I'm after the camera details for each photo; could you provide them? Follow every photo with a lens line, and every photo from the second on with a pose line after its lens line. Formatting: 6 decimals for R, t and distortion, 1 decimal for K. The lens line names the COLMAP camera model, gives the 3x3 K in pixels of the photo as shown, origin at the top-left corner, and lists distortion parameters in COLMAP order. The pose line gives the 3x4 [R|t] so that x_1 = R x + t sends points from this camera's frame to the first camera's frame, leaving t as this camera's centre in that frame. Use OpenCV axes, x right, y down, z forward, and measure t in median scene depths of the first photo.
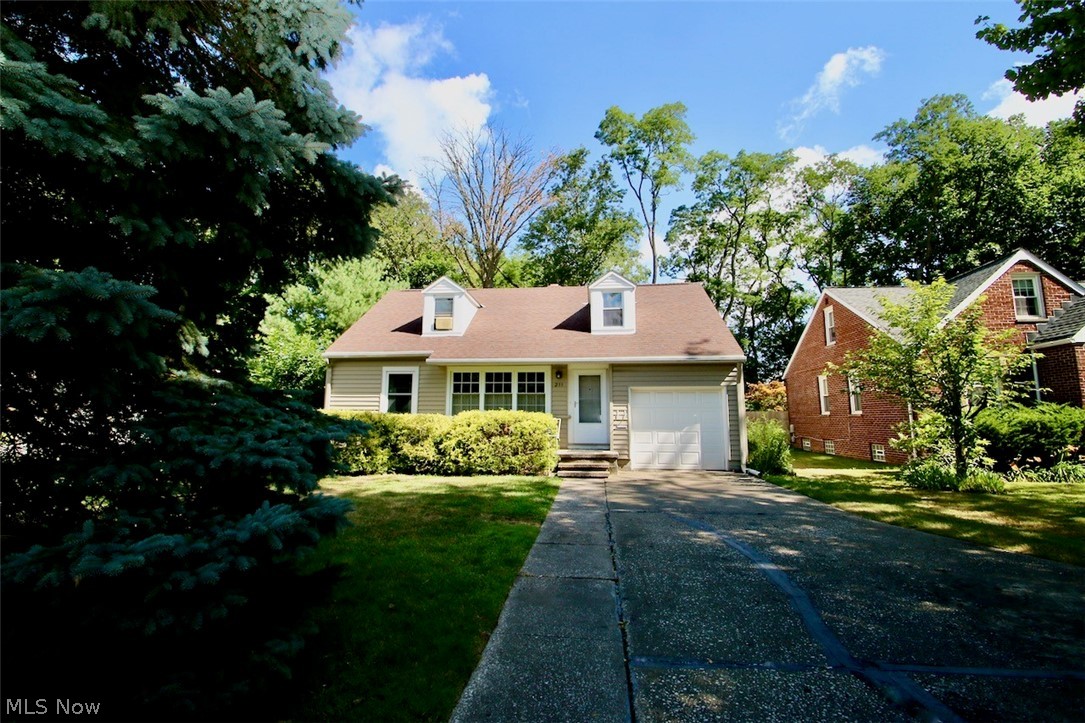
lens RADIAL K [[516.5, 0, 543.1], [0, 516.5, 358.3], [0, 0, 1]] dist [-0.000292, -0.000005]
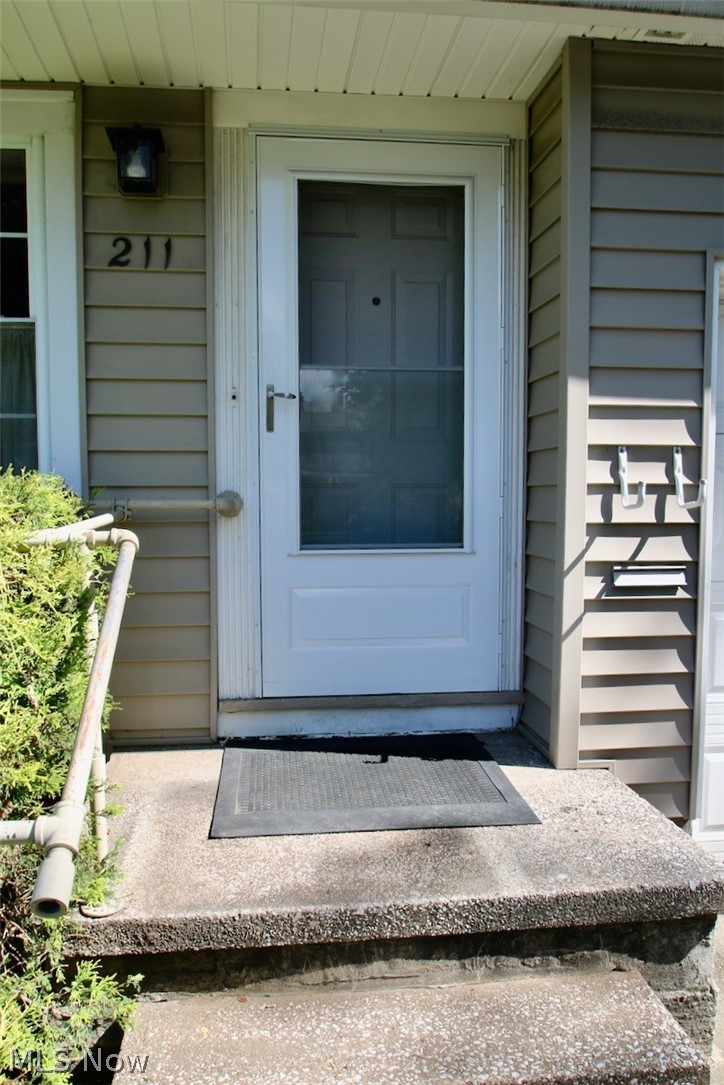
lens RADIAL K [[813.7, 0, 361.0], [0, 813.7, 542.3], [0, 0, 1]] dist [0.001058, -0.000036]
pose [[0.975289, -0.016152, 0.220343, 0.038094], [-0.021355, 0.985762, 0.166784, 0.087716], [-0.219900, -0.167368, 0.961058, 0.789363]]
